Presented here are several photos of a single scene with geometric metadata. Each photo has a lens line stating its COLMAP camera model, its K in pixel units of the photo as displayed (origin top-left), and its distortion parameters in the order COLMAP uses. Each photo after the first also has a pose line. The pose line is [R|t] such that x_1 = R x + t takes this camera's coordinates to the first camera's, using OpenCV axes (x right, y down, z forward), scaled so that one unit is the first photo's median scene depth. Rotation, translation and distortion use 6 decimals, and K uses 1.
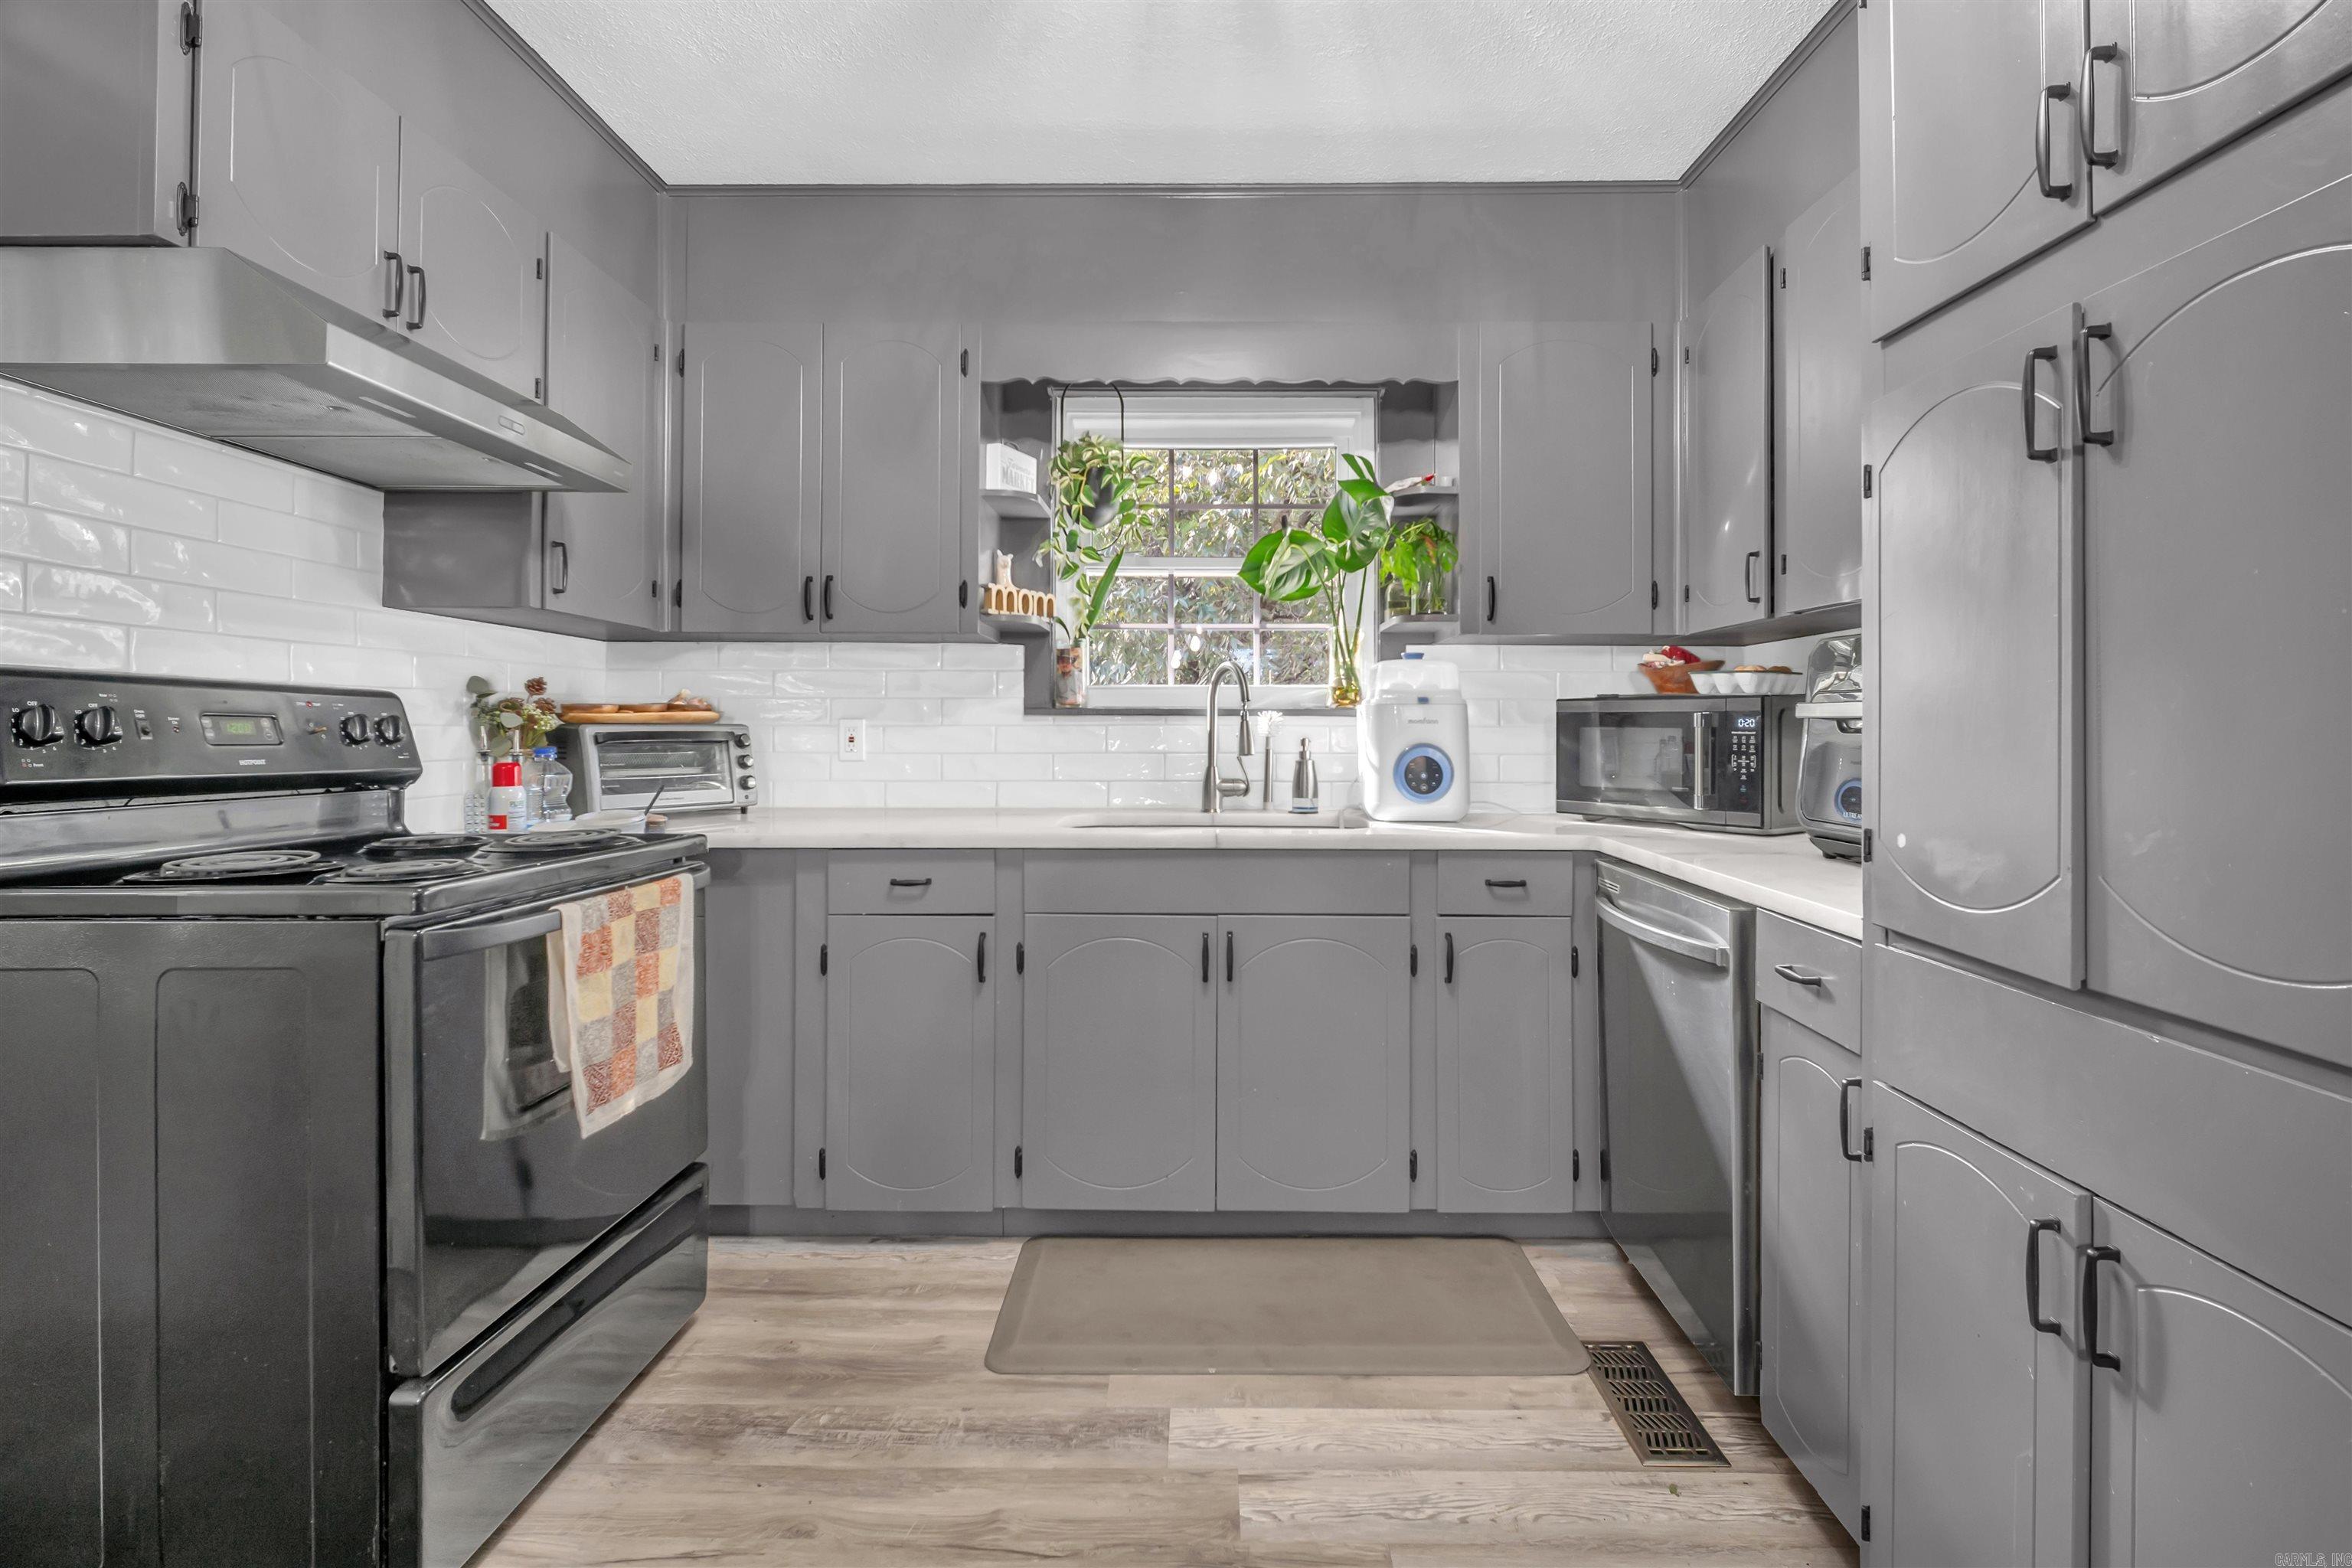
lens RADIAL K [[1191.3, 0, 1158.3], [0, 1191.3, 723.2], [0, 0, 1]] dist [0.004769, -0.012527]
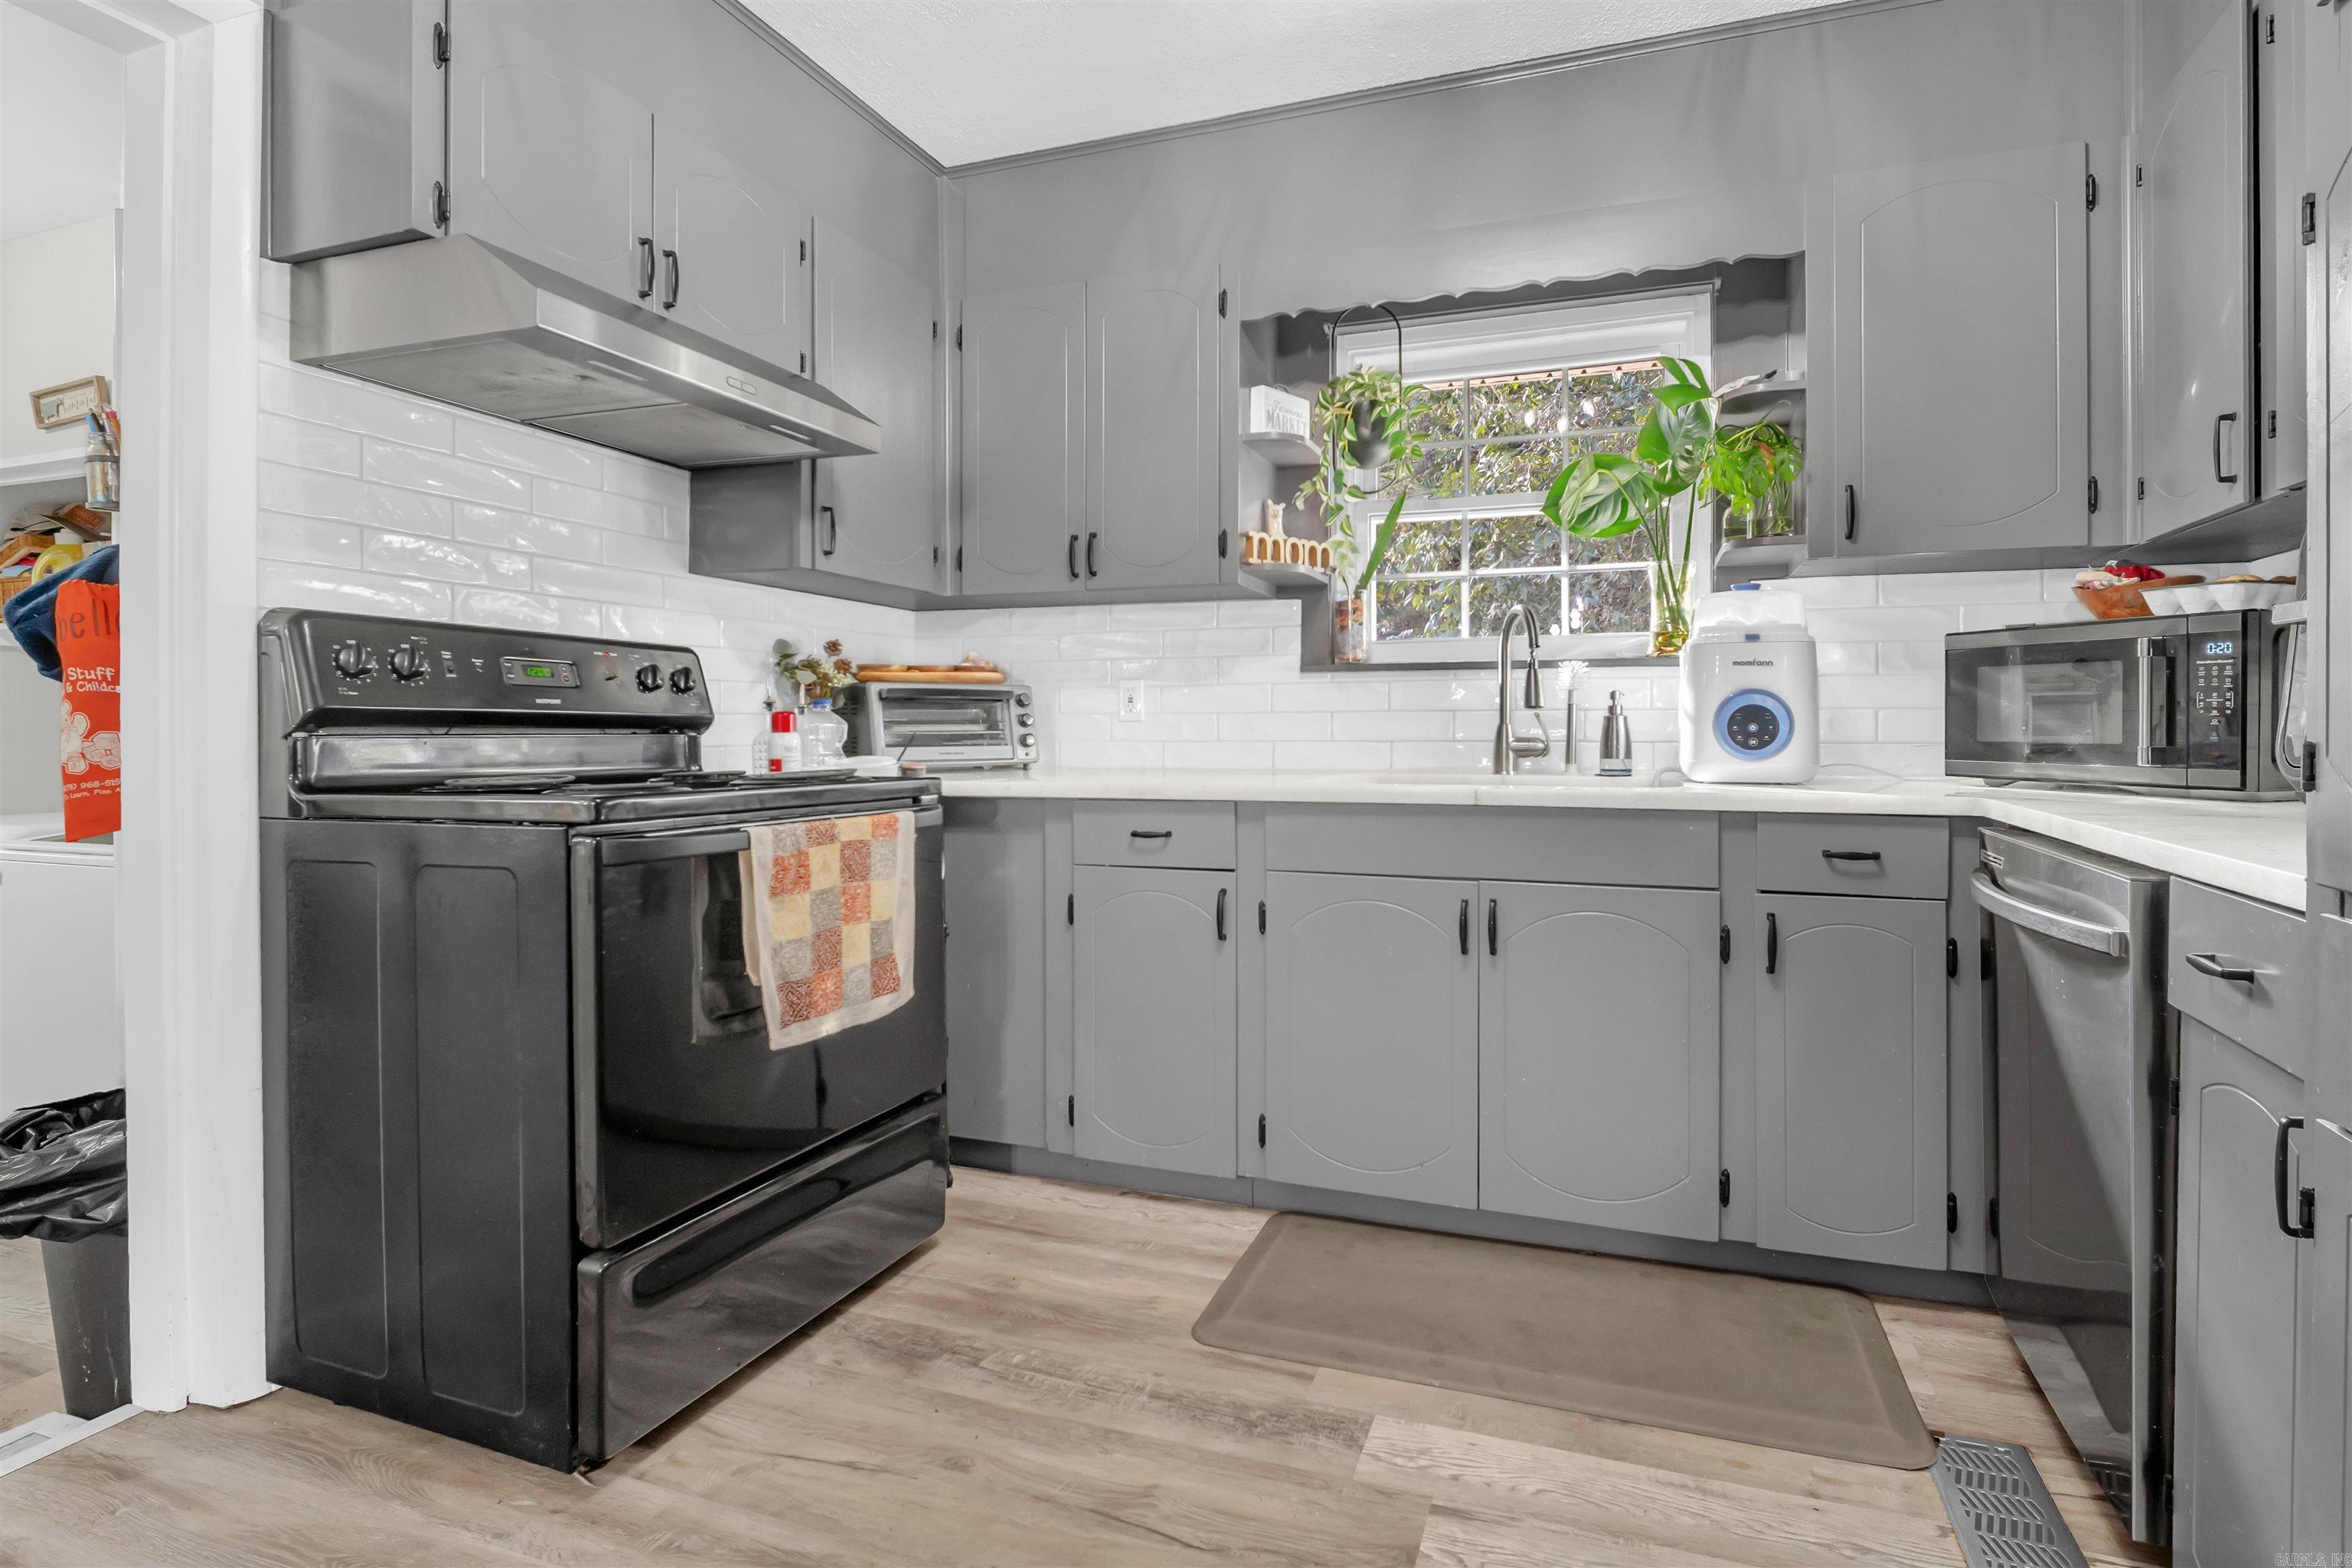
lens RADIAL K [[1169.4, 0, 1148.3], [0, 1169.4, 737.5], [0, 0, 1]] dist [0.004508, -0.011044]
pose [[0.940584, -0.003681, -0.339541, 0.113729], [0.008906, 0.999865, 0.013832, 0.039551], [0.339444, -0.016034, 0.940489, 0.093428]]
